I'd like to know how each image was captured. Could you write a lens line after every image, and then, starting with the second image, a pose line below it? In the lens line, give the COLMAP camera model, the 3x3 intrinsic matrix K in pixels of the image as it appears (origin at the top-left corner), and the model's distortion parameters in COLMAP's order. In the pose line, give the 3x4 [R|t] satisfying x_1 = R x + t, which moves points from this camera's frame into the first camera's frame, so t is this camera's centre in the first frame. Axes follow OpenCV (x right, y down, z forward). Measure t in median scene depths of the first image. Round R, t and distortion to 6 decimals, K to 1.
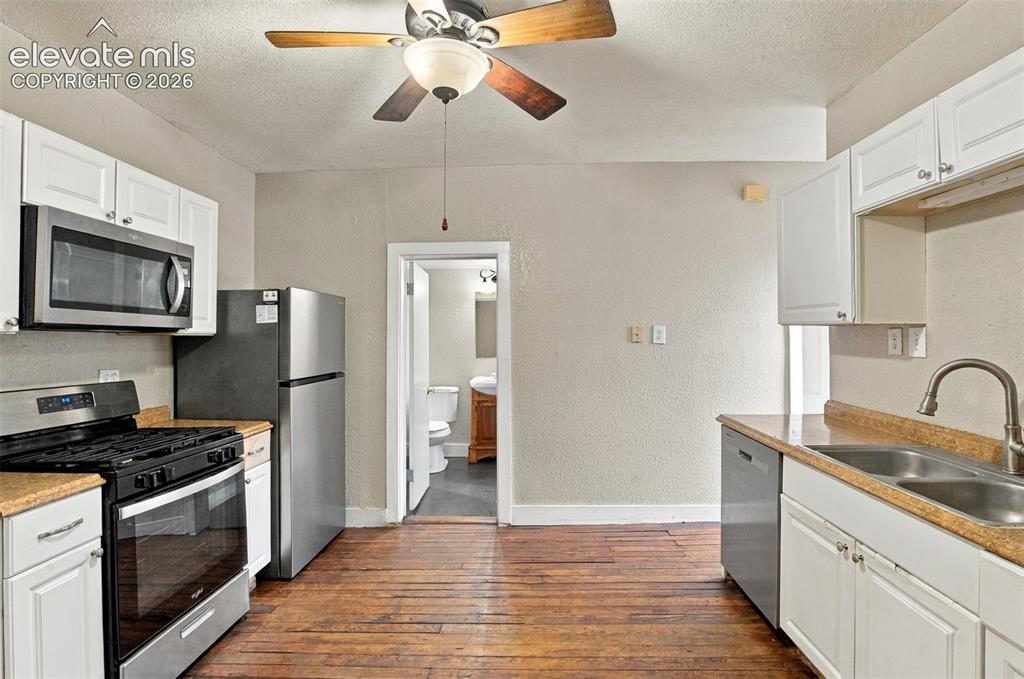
lens RADIAL K [[489.4, 0, 519.0], [0, 489.4, 332.8], [0, 0, 1]] dist [-0.034993, 0.005247]
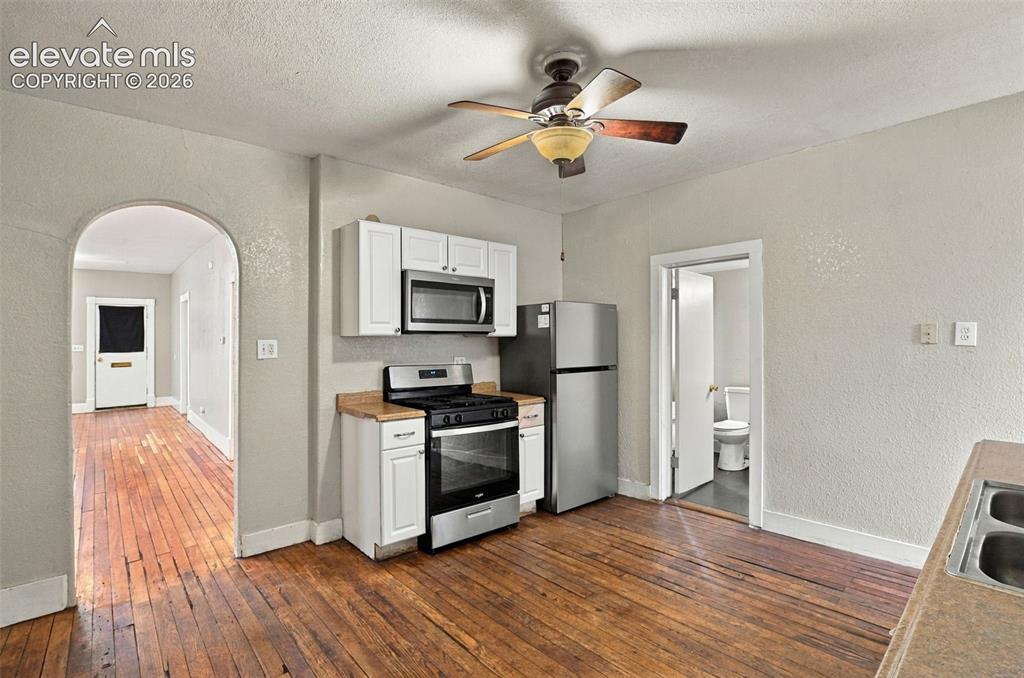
lens RADIAL K [[484.8, 0, 511.8], [0, 484.8, 336.6], [0, 0, 1]] dist [-0.035650, 0.004783]
pose [[0.684435, -0.002330, -0.729070, 0.453662], [0.007482, 0.999965, 0.003829, 0.000488], [0.729035, -0.008076, 0.684429, -0.028867]]
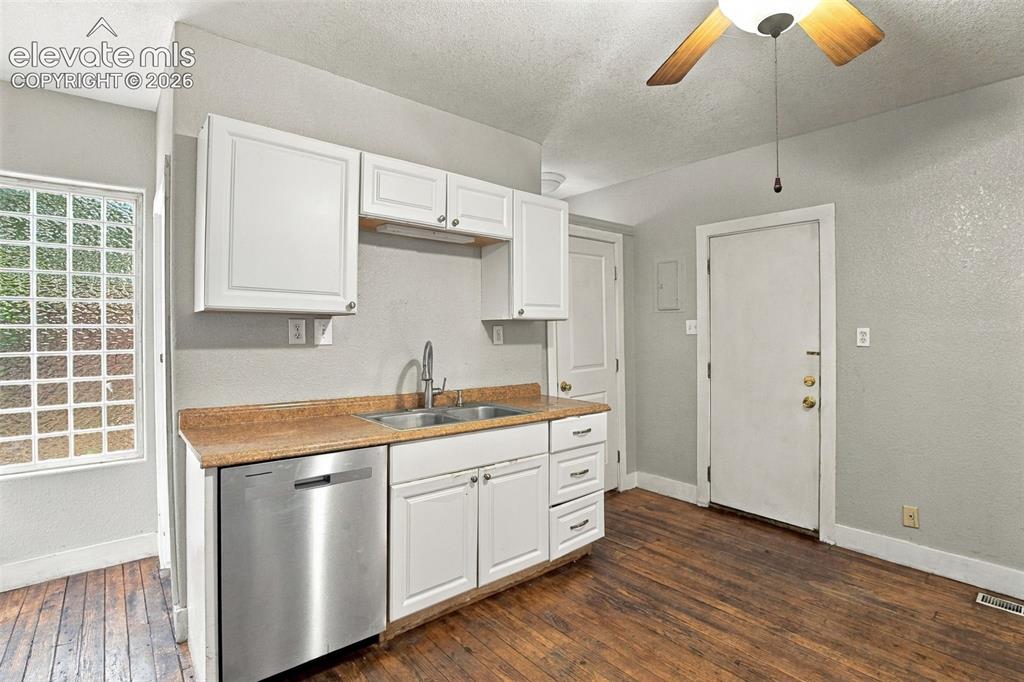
lens RADIAL K [[489.4, 0, 521.2], [0, 489.4, 332.0], [0, 0, 1]] dist [-0.034993, 0.005247]
pose [[-0.659736, -0.000075, 0.751497, -0.286042], [-0.003924, 0.999987, -0.003345, 0.017451], [-0.751487, -0.005156, -0.659728, 1.115264]]
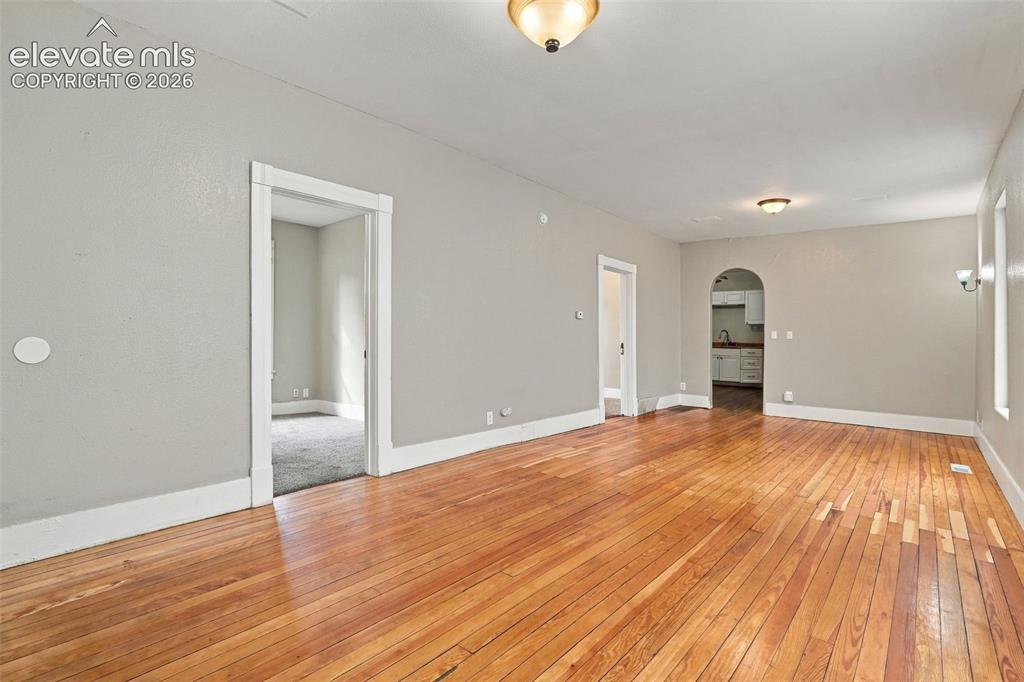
lens RADIAL K [[489.4, 0, 526.7], [0, 489.4, 338.5], [0, 0, 1]] dist [-0.034993, 0.005247]
pose [[0.606649, 0.004836, 0.794955, -3.954940], [-0.016180, 0.999849, 0.006265, 0.112614], [-0.794805, -0.016663, 0.606636, -0.631572]]
